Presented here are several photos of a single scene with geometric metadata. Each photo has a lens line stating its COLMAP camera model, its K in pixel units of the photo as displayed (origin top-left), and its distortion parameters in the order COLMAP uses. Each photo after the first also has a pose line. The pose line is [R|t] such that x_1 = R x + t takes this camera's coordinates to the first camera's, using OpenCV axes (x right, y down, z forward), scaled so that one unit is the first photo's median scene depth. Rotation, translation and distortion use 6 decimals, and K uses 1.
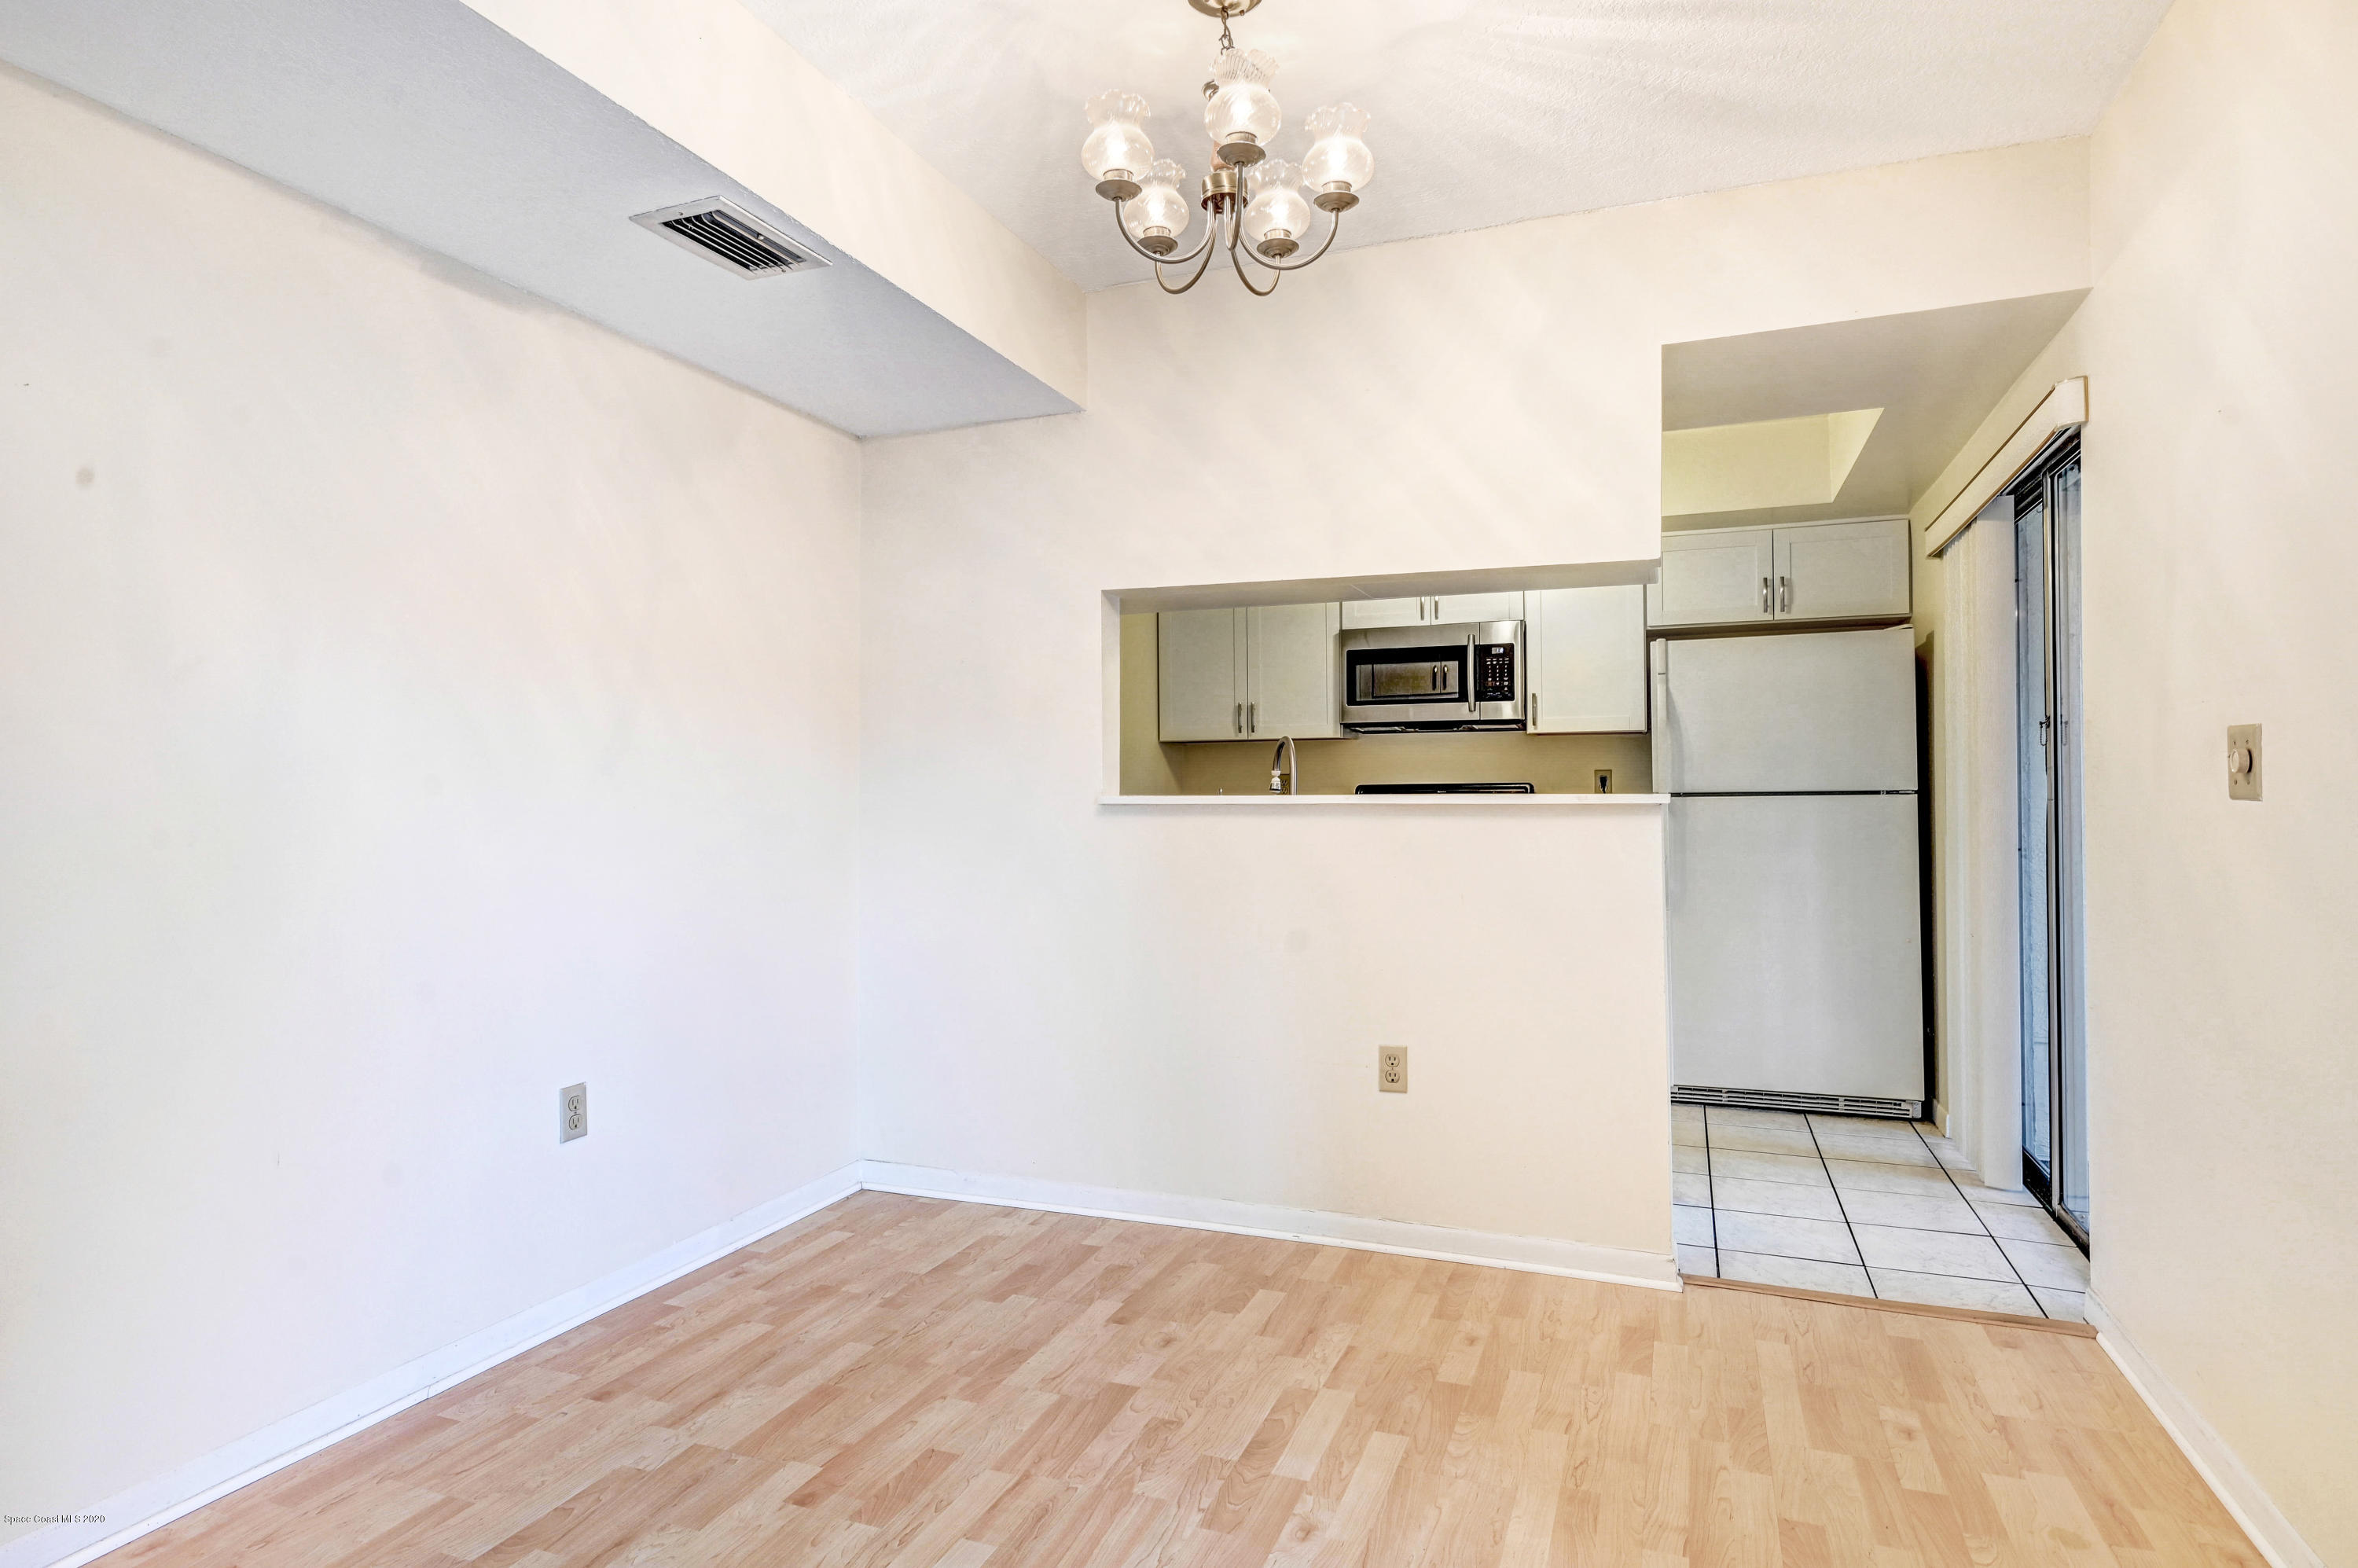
lens RADIAL K [[1275.6, 0, 1226.5], [0, 1275.6, 827.6], [0, 0, 1]] dist [-0.007065, -0.001000]
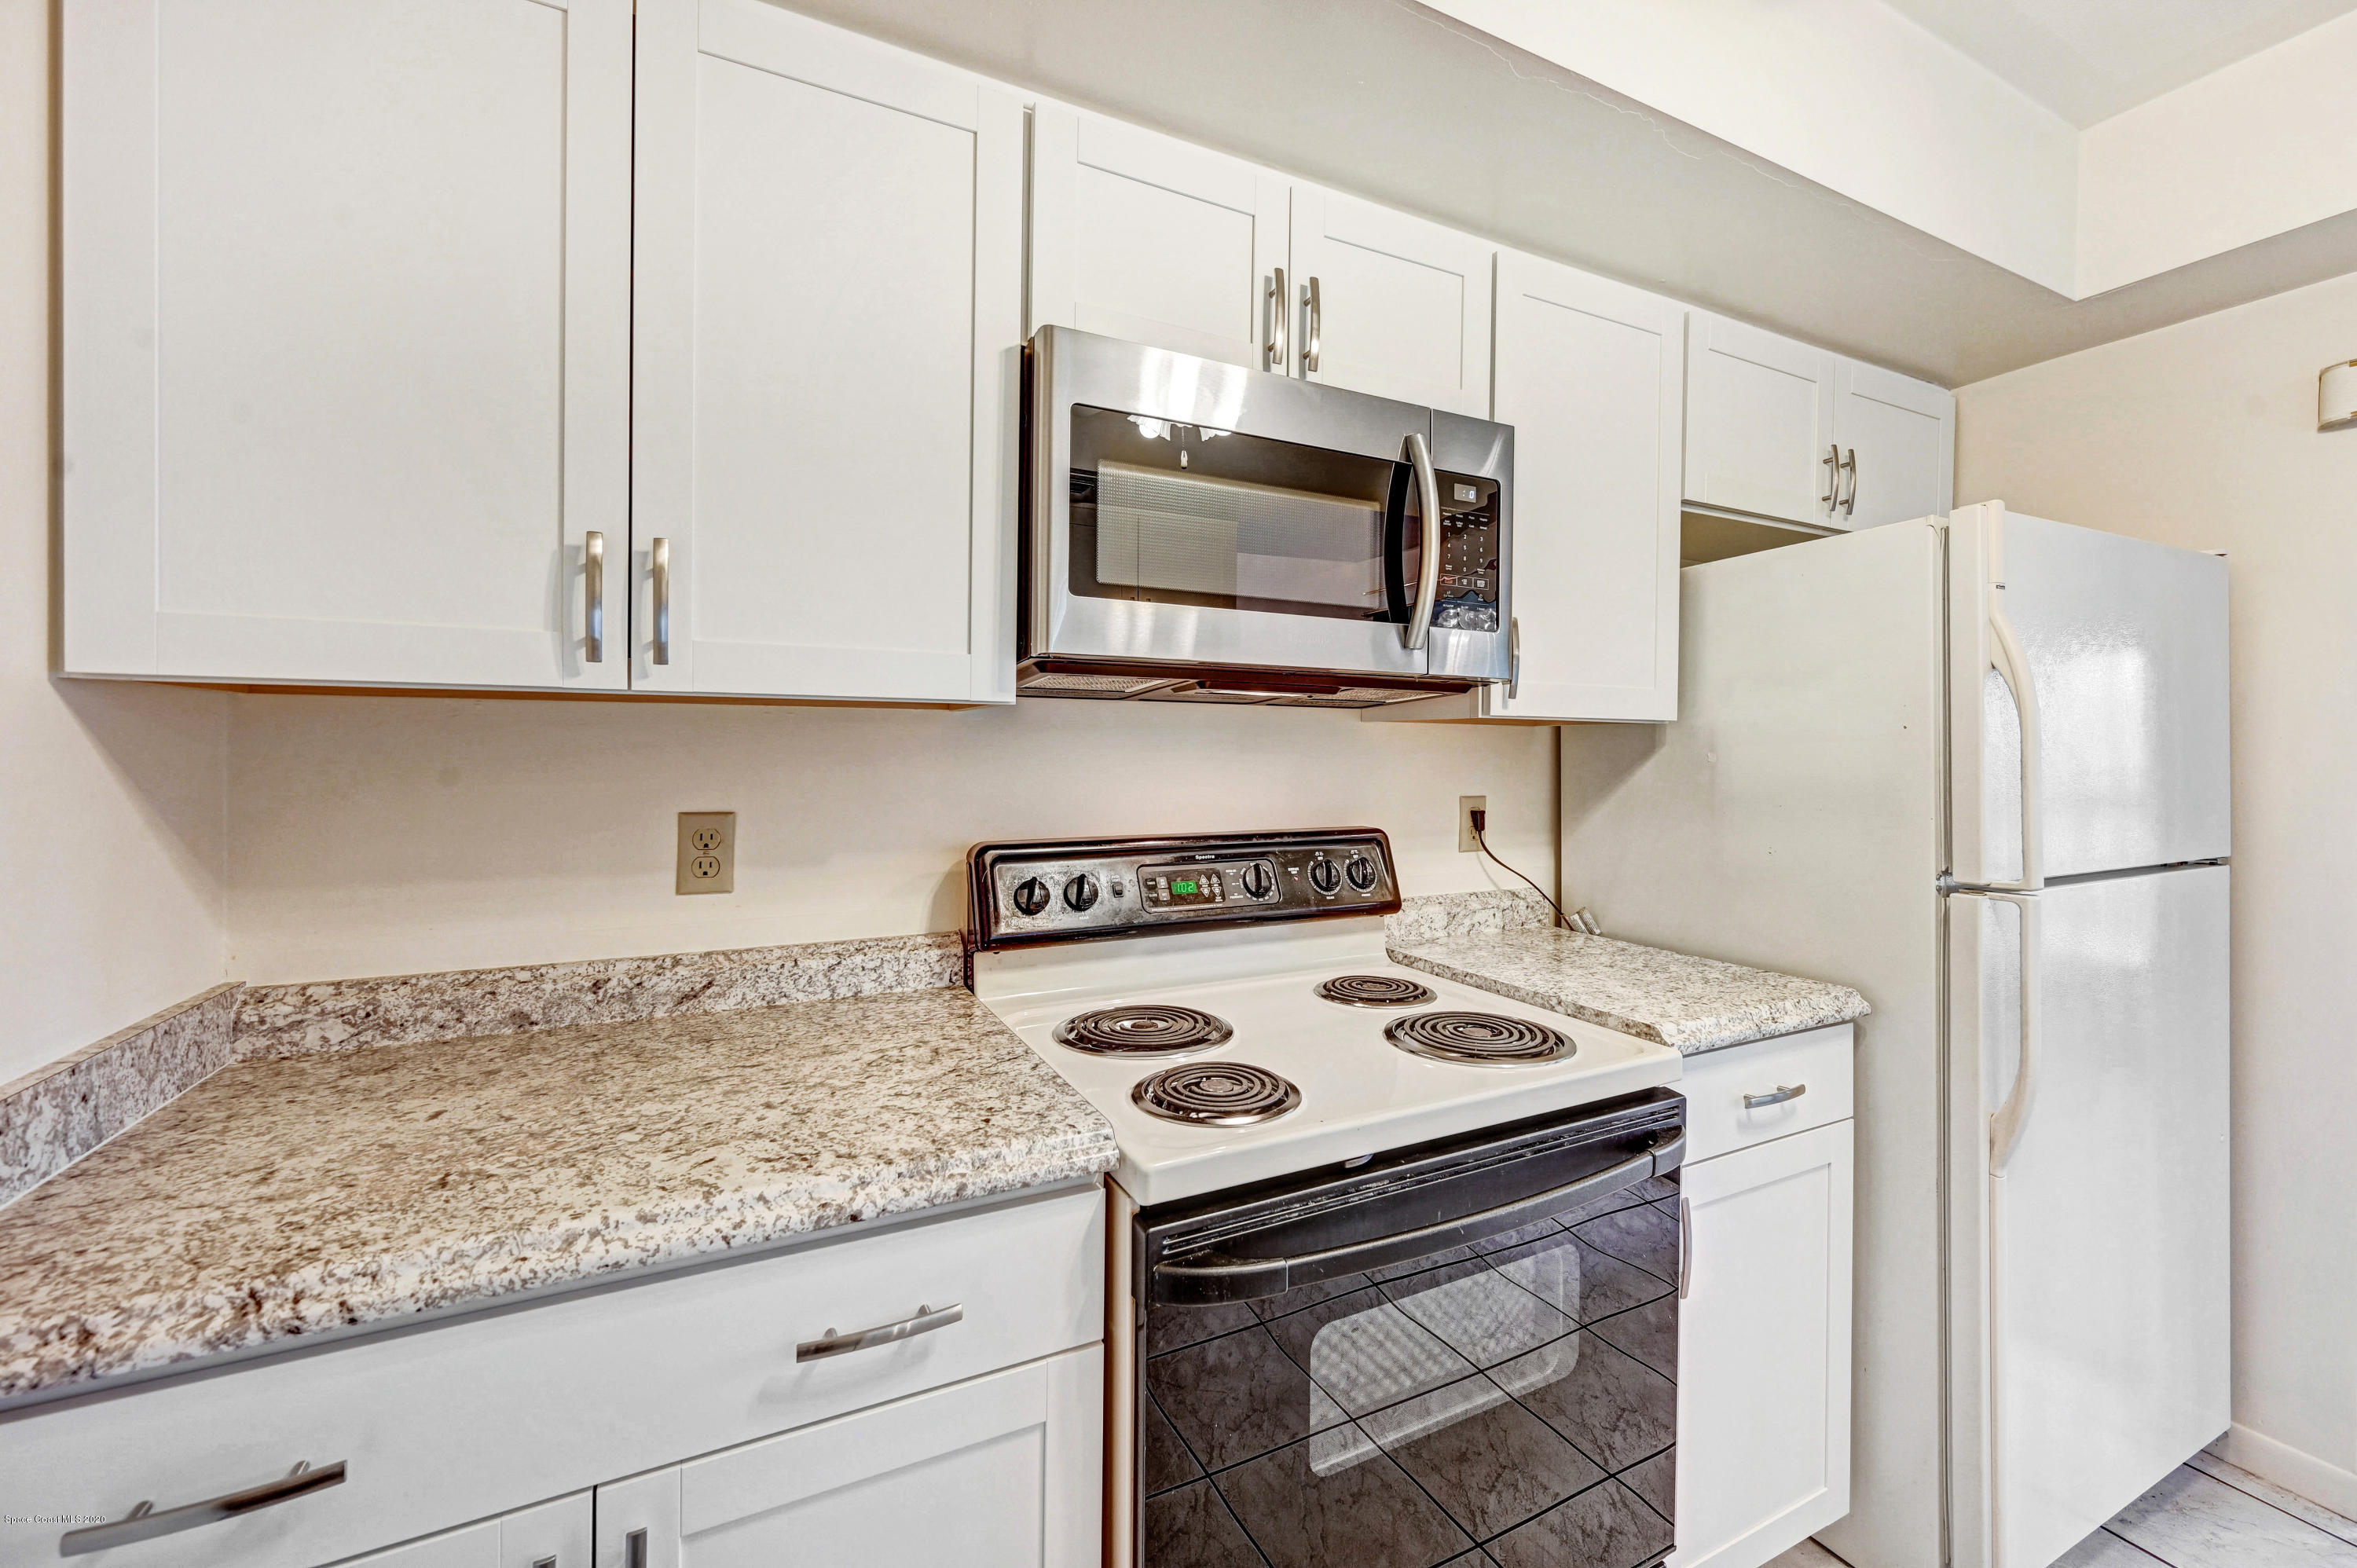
lens RADIAL K [[960.5, 0, 1192.2], [0, 960.5, 764.1], [0, 0, 1]] dist [0.003841, -0.000410]
pose [[0.688914, 0.003962, 0.724833, -0.068060], [0.009630, 0.999847, -0.014617, -0.084138], [-0.724780, 0.017050, 0.688770, 1.298501]]
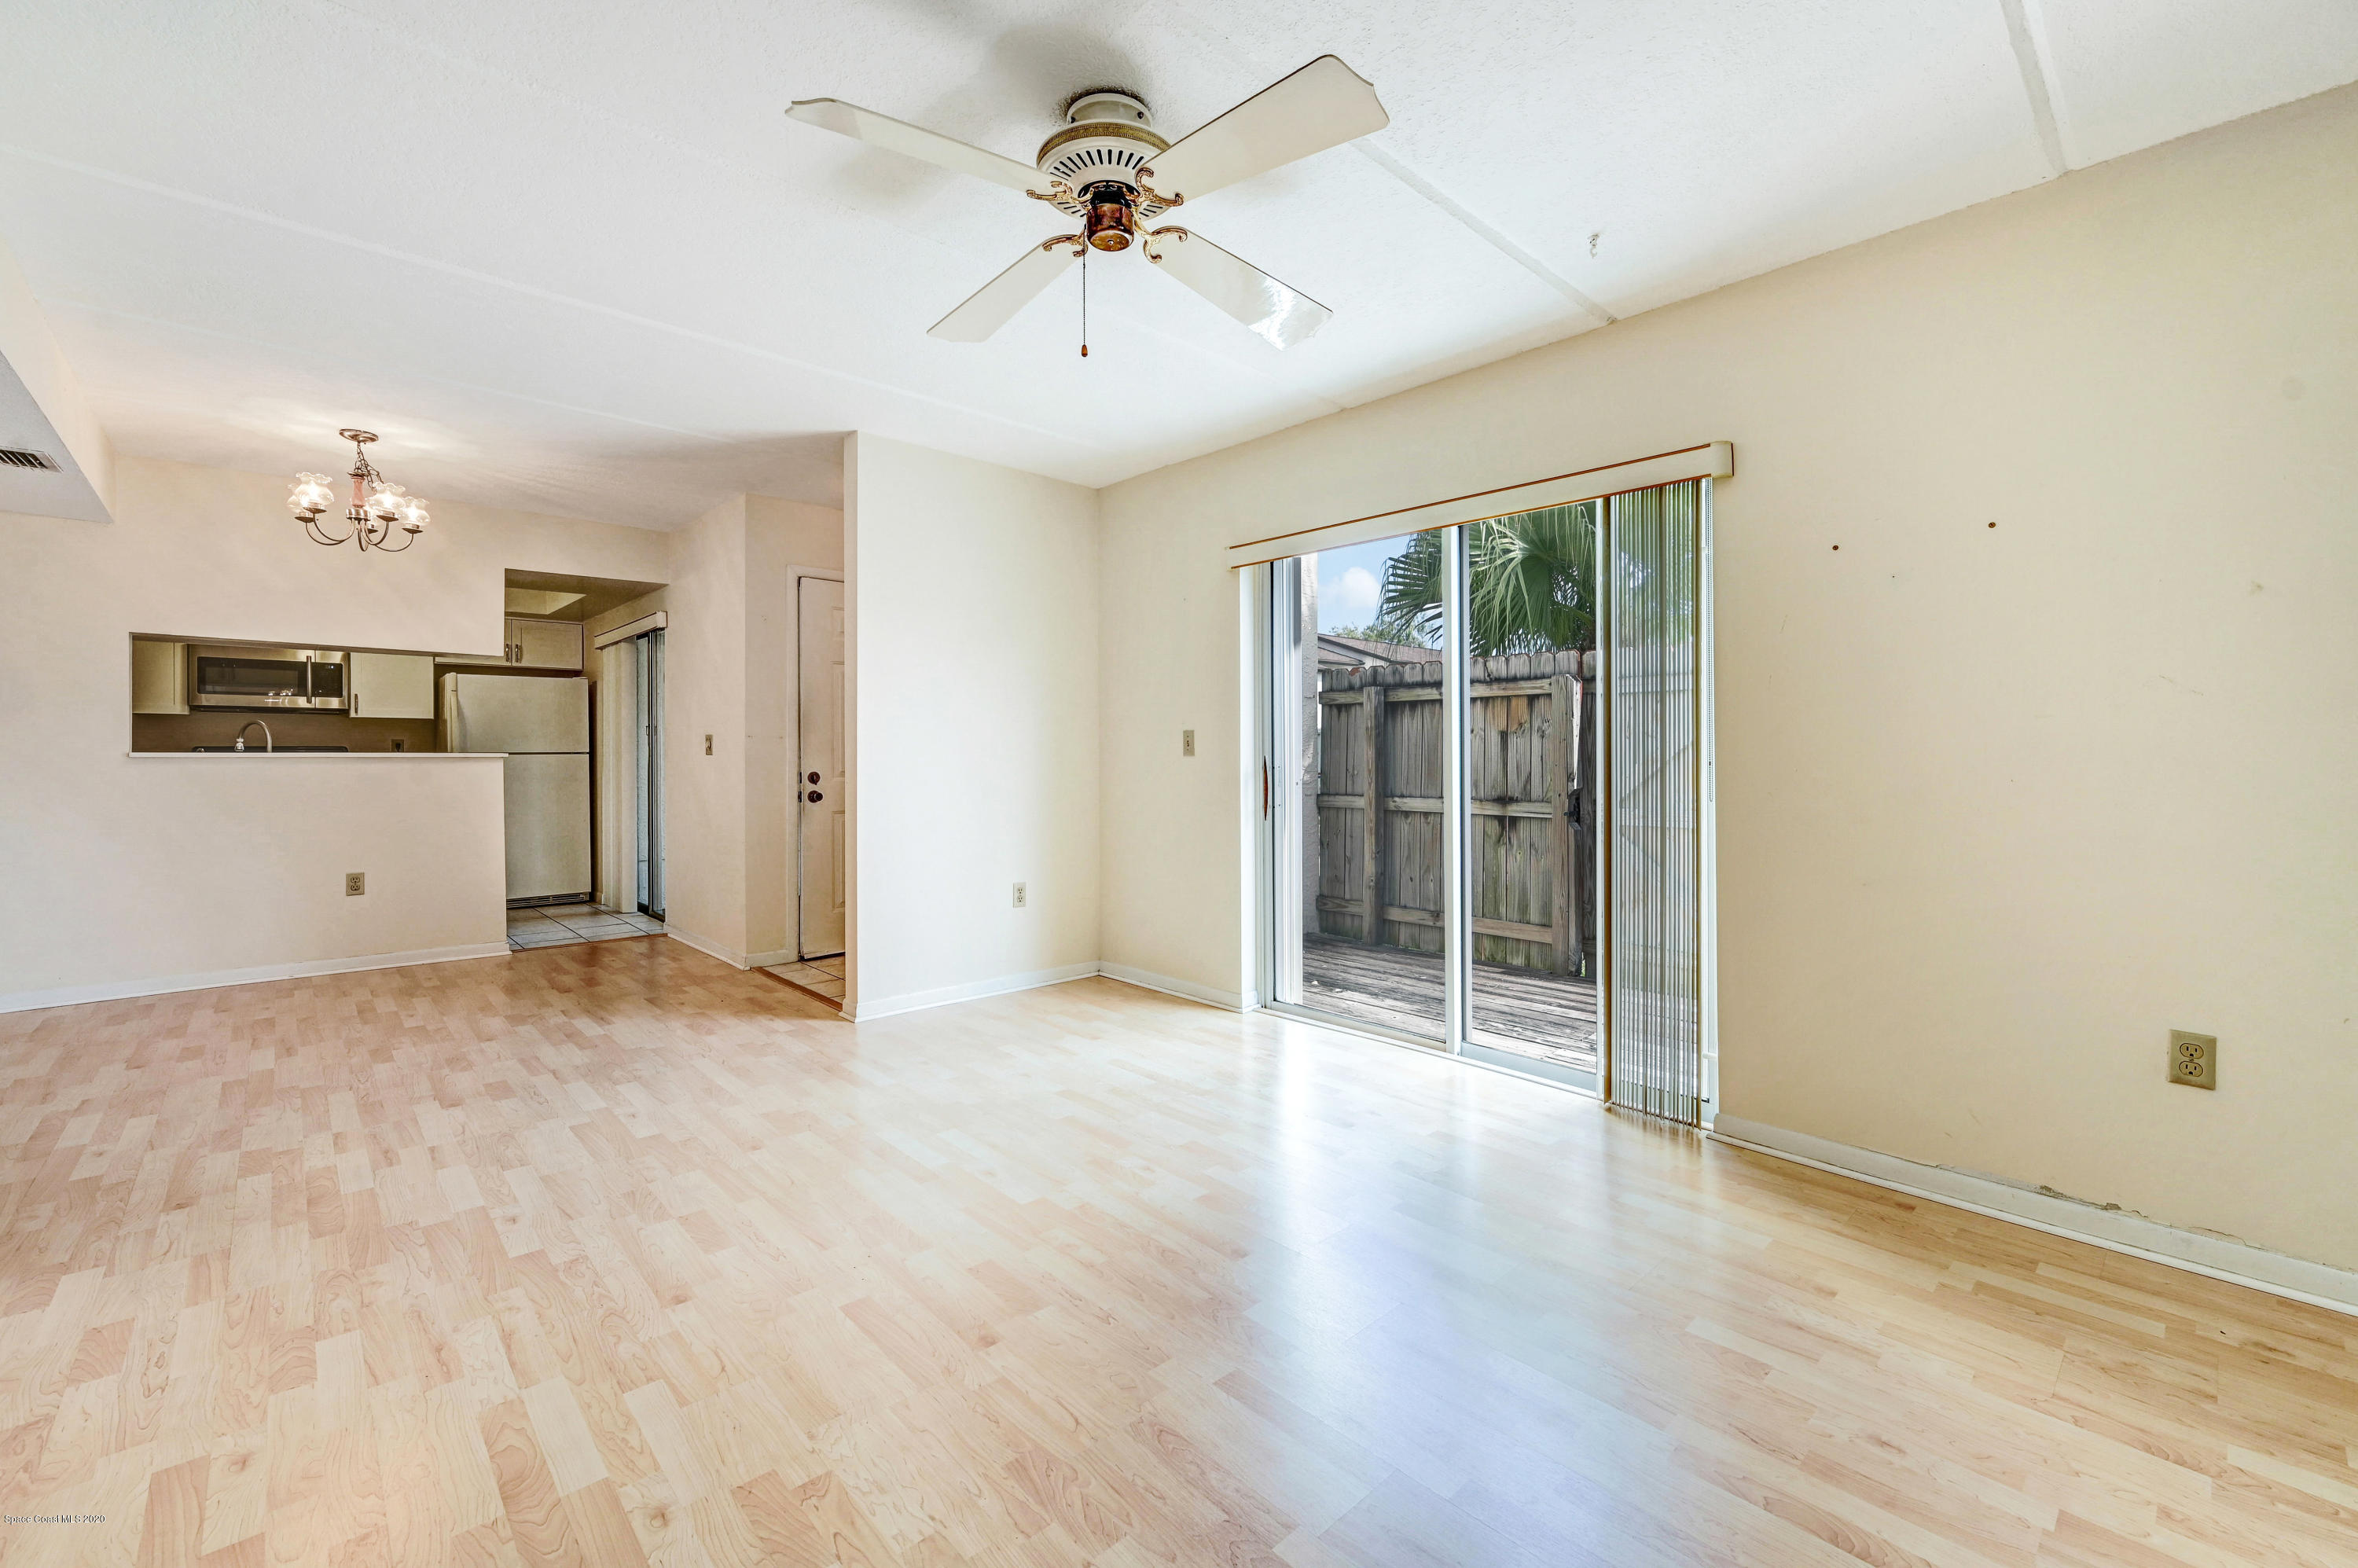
lens RADIAL K [[960.9, 0, 1160.6], [0, 960.9, 736.5], [0, 0, 1]] dist [0.003841, -0.000410]
pose [[0.461857, 0.022513, 0.886669, -0.605360], [0.019945, 0.999161, -0.035758, 0.028463], [-0.886730, 0.034200, 0.461021, -0.818919]]
